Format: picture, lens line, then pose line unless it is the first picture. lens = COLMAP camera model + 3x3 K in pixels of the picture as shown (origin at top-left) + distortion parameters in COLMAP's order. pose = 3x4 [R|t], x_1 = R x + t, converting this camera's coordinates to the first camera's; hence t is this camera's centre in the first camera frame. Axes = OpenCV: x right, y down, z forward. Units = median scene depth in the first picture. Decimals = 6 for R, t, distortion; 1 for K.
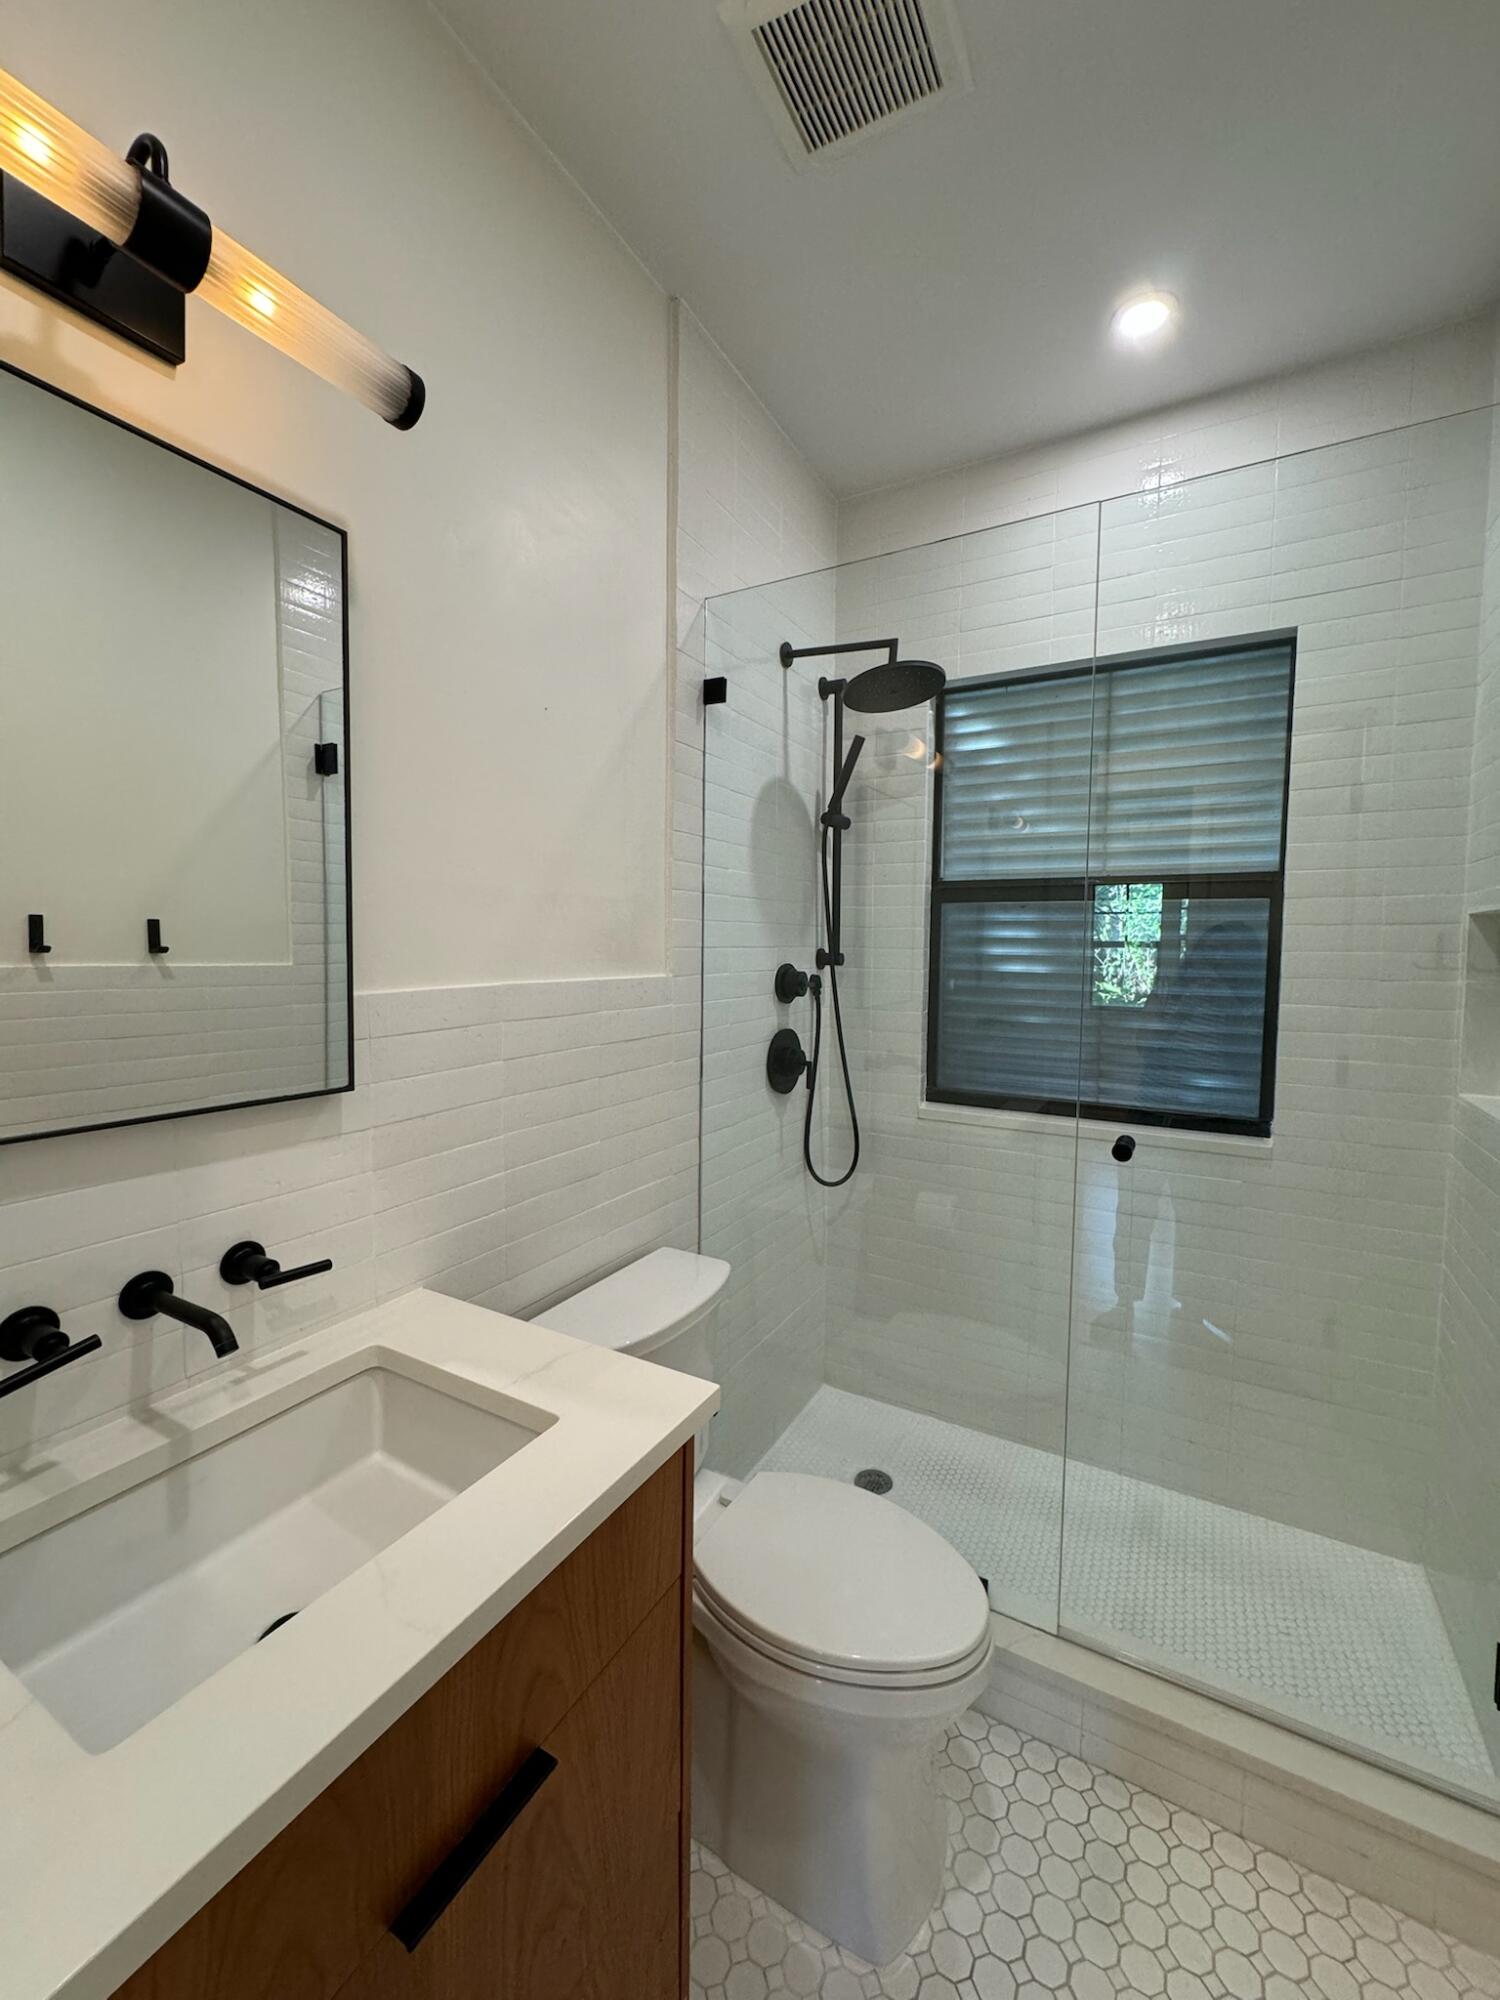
lens RADIAL K [[797.5, 0, 748.3], [0, 797.5, 995.5], [0, 0, 1]] dist [-0.003974, 0.000982]
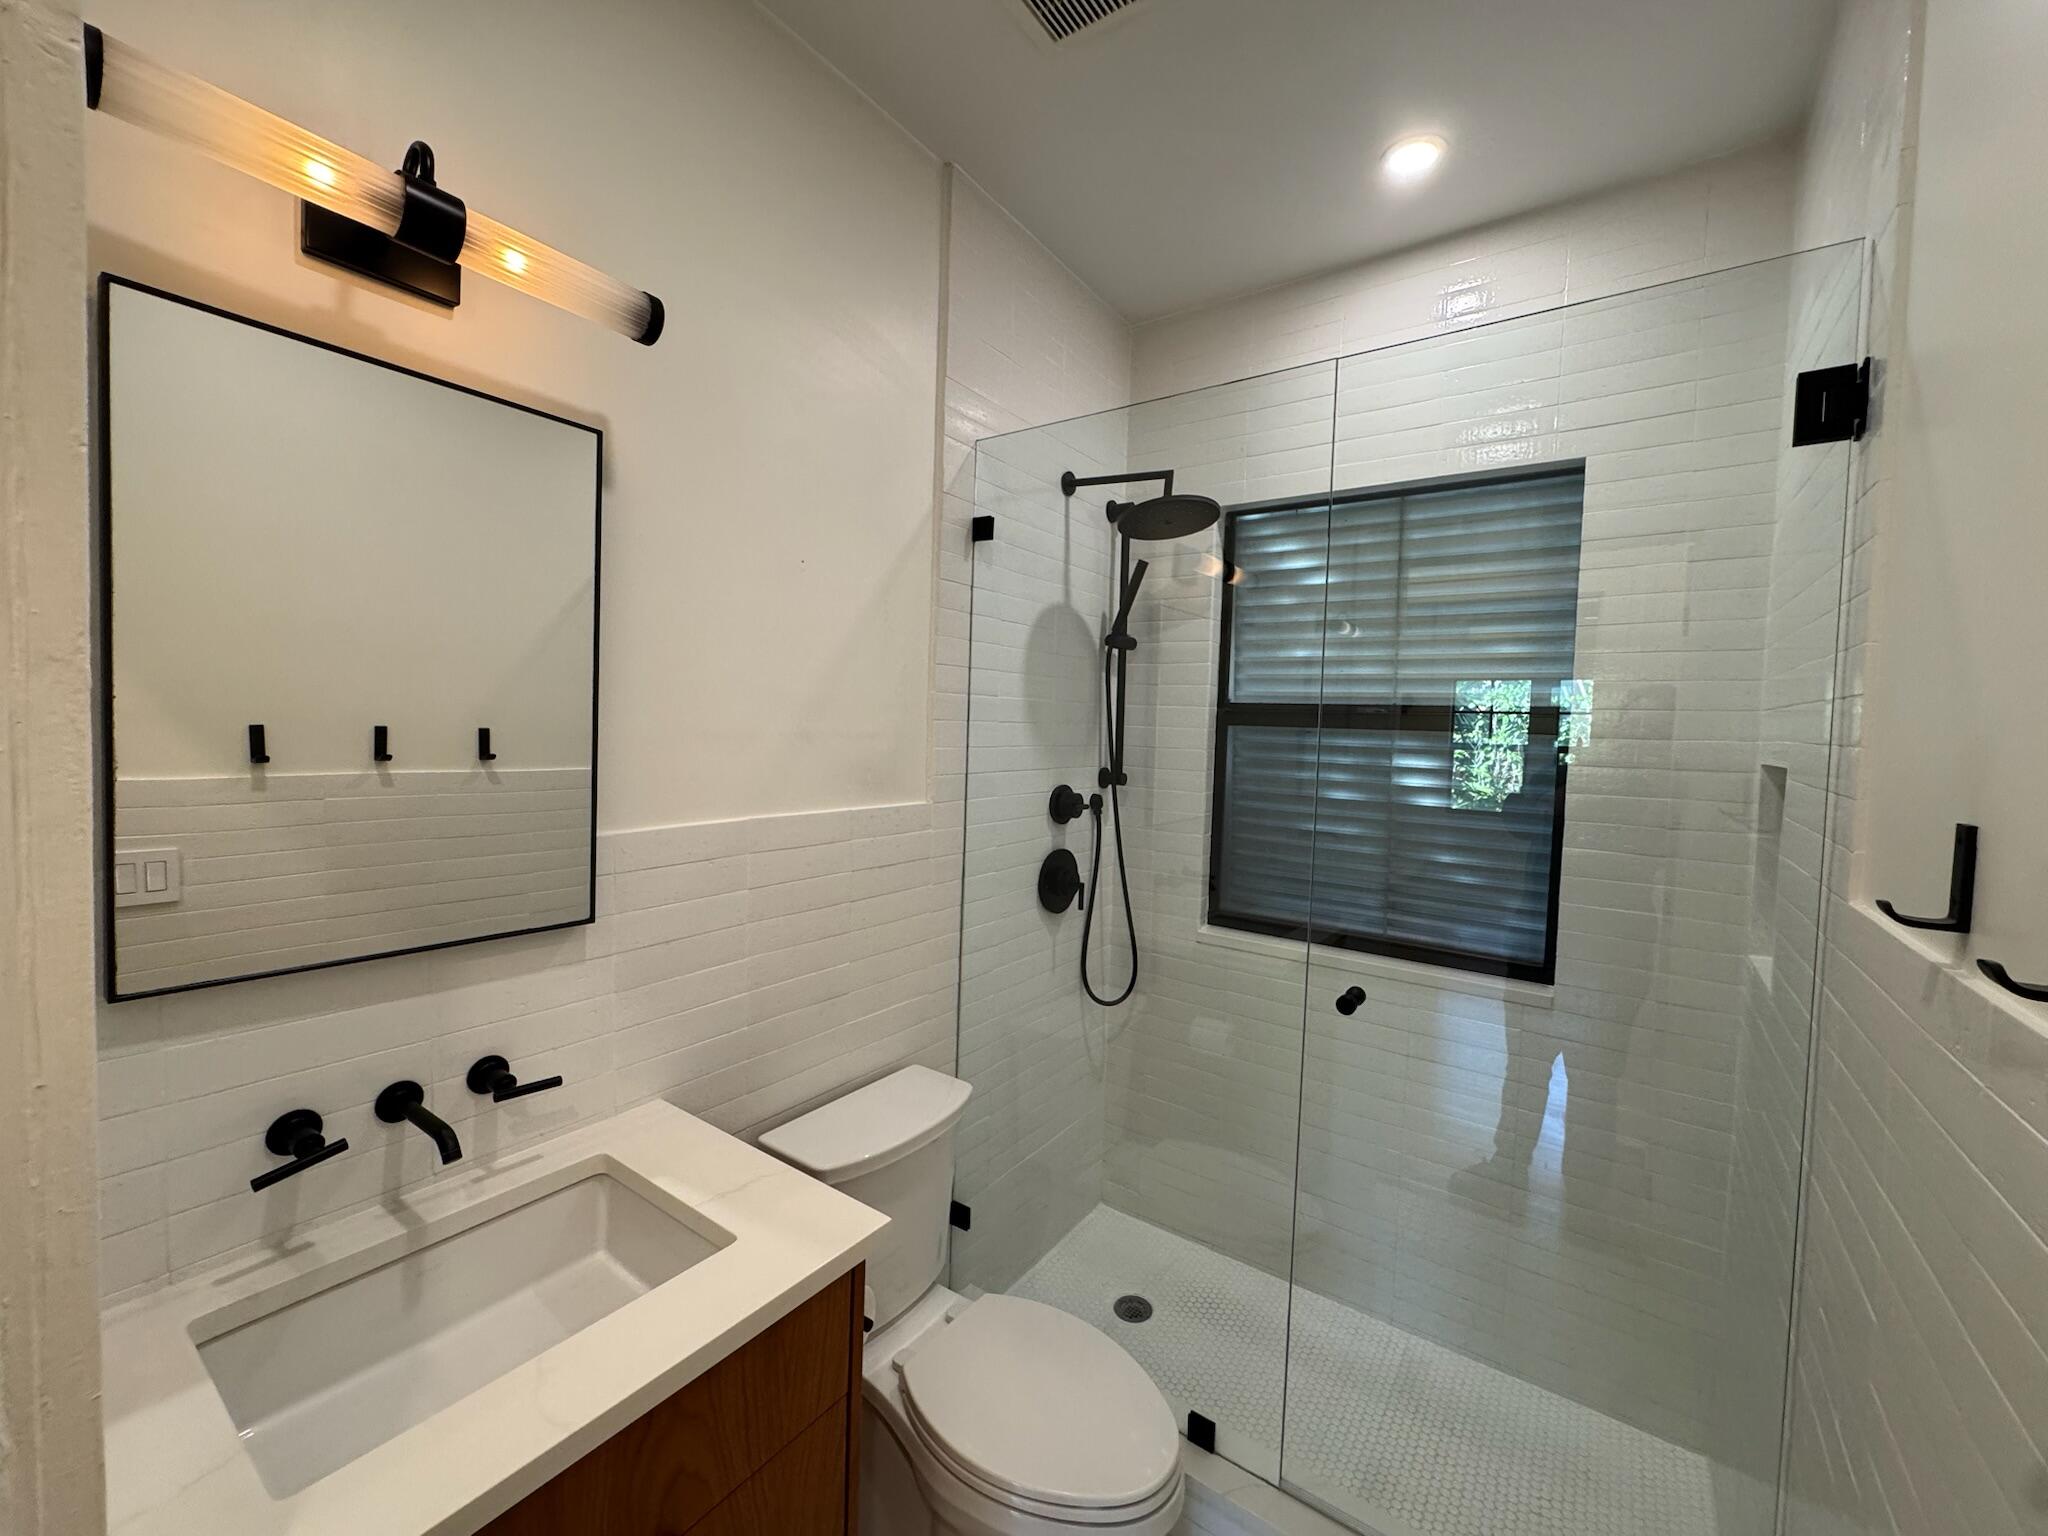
lens RADIAL K [[816.7, 0, 1022.1], [0, 816.7, 764.2], [0, 0, 1]] dist [-0.003974, 0.000982]
pose [[0.994623, 0.024926, -0.100514, 0.132621], [-0.026827, 0.999485, -0.017611, -0.061893], [0.100023, 0.020213, 0.994780, -0.052255]]
